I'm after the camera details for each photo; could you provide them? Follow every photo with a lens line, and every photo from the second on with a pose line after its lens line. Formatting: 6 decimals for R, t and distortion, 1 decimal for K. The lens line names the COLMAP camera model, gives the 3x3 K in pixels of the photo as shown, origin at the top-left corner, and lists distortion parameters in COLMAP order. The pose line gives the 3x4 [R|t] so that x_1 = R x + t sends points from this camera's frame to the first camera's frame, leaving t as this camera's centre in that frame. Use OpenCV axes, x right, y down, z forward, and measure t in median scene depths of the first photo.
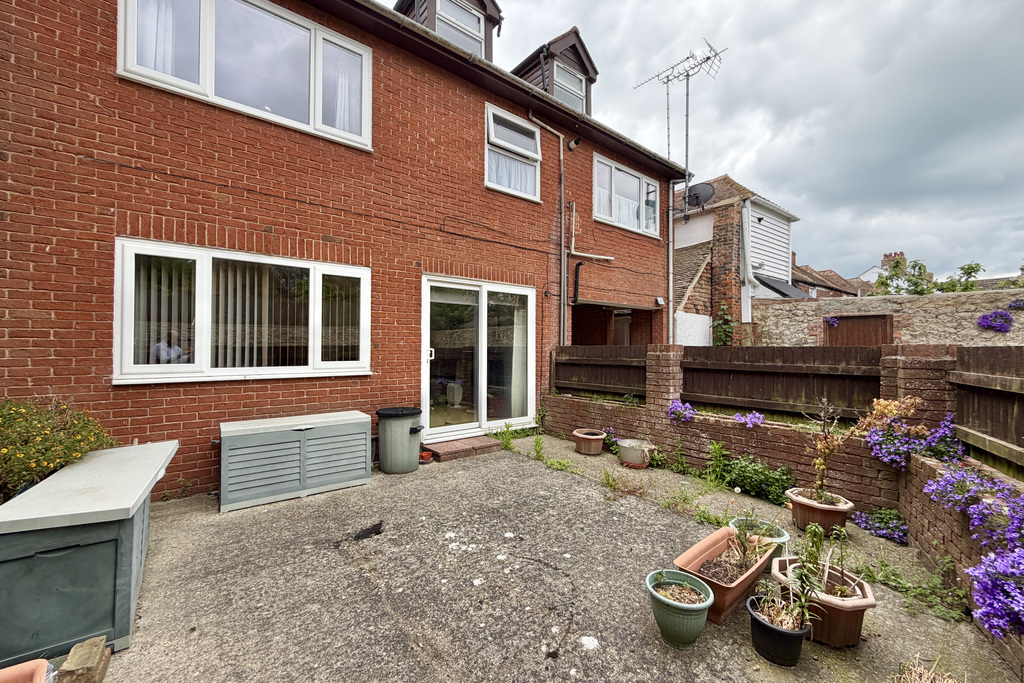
lens RADIAL K [[408.6, 0, 509.8], [0, 408.6, 340.0], [0, 0, 1]] dist [-0.001084, 0.000327]
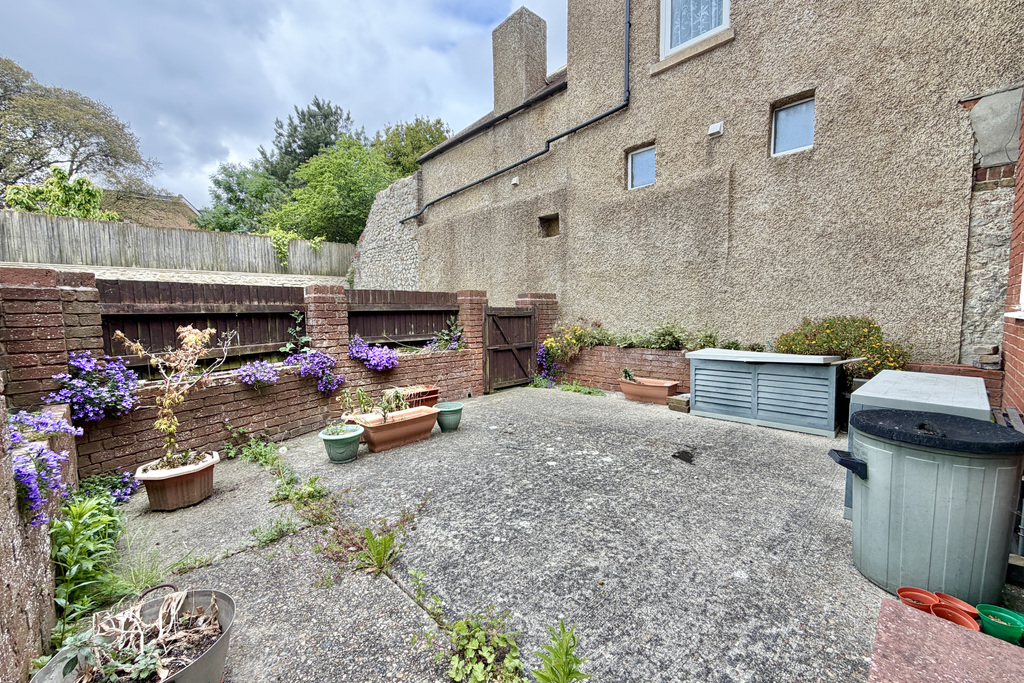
lens RADIAL K [[408.6, 0, 509.8], [0, 408.6, 340.0], [0, 0, 1]] dist [-0.001084, 0.000327]
pose [[-0.995938, 0.014539, -0.088860, 0.183961], [0.009808, 0.998523, 0.053446, 0.112897], [0.089505, 0.052357, -0.994609, 1.940295]]
